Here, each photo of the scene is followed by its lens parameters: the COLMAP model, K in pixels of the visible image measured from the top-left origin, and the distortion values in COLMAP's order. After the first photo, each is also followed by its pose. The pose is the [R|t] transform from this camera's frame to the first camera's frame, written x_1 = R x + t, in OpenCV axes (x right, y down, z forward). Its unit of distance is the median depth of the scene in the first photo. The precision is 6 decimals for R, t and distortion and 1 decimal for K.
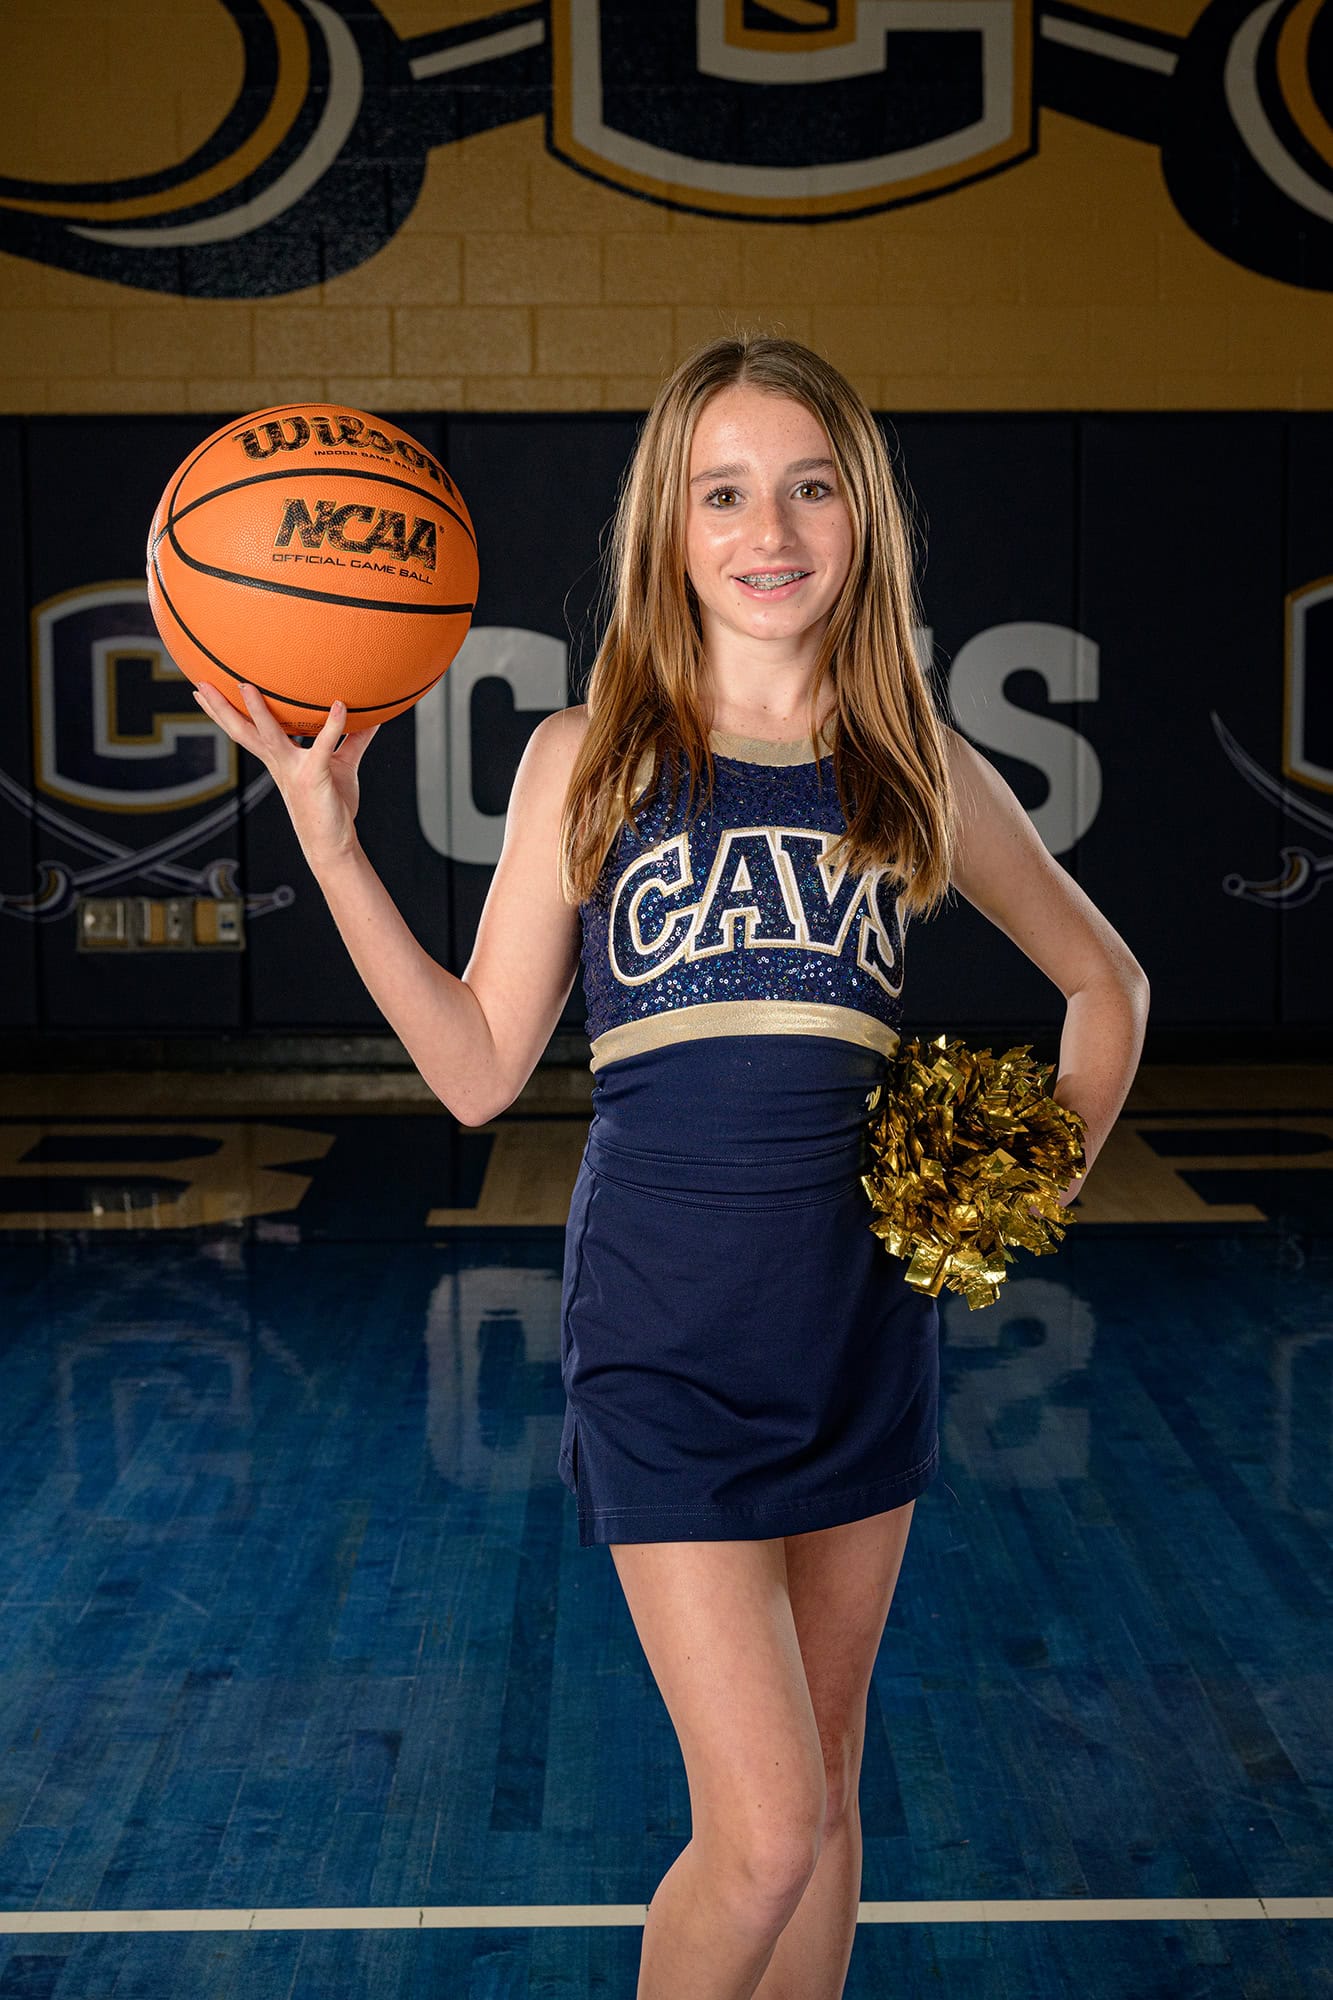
lens RADIAL K [[3466.7, 0, 656.2], [0, 3466.7, 994.8], [0, 0, 1]] dist [0.044939, 0.000000]
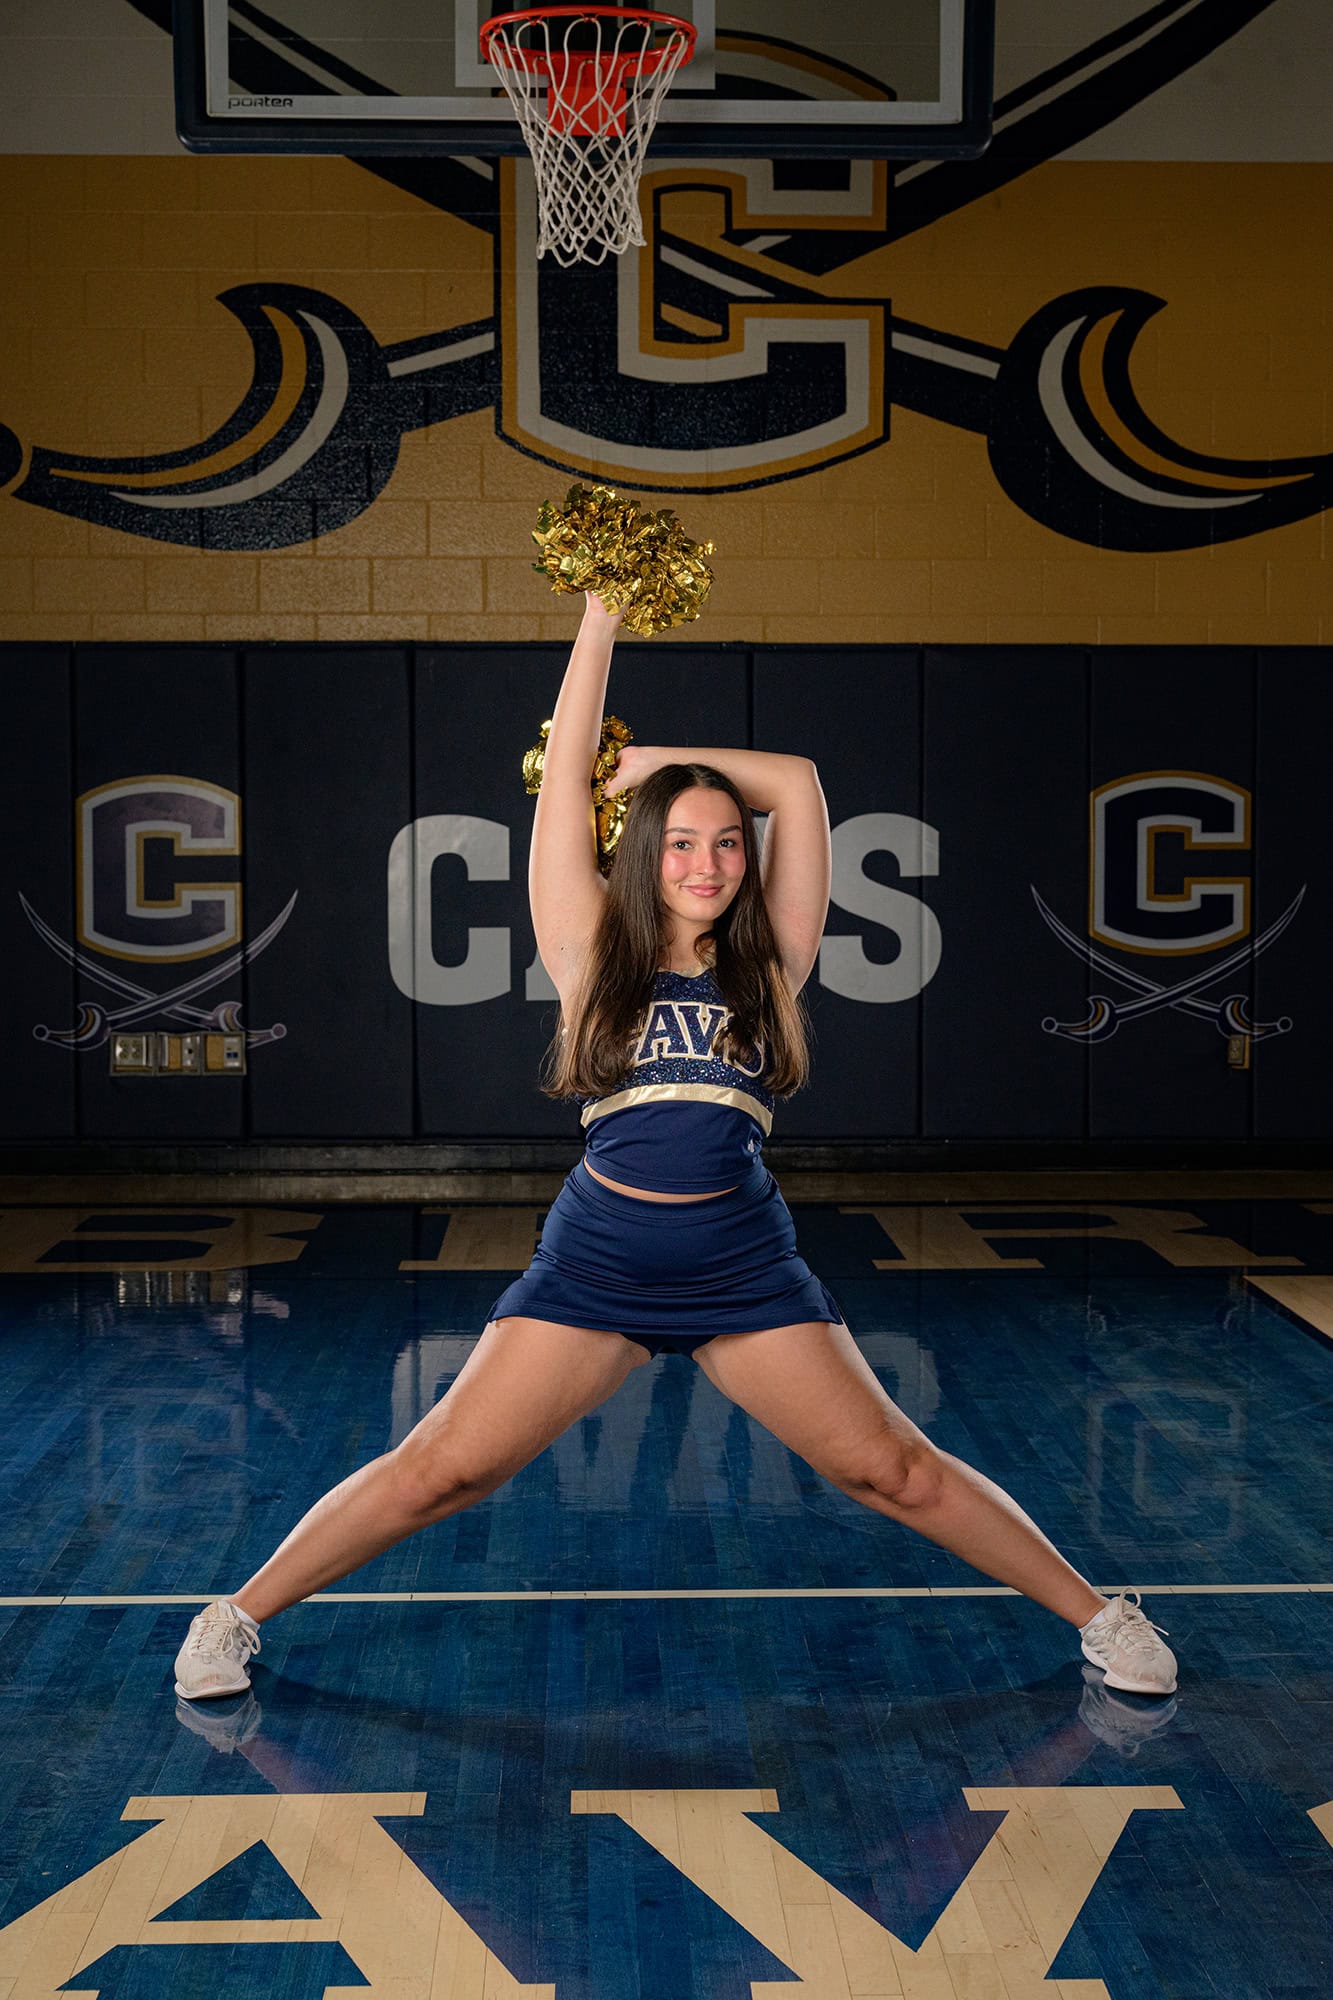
lens RADIAL K [[4135.2, 0, 709.6], [0, 4135.2, 1011.5], [0, 0, 1]] dist [0.086774, 0.000000]
pose [[0.999777, 0.004008, 0.020735, 0.015026], [-0.002713, 0.998064, -0.062132, 0.055873], [-0.020944, 0.062062, 0.997853, -0.471446]]
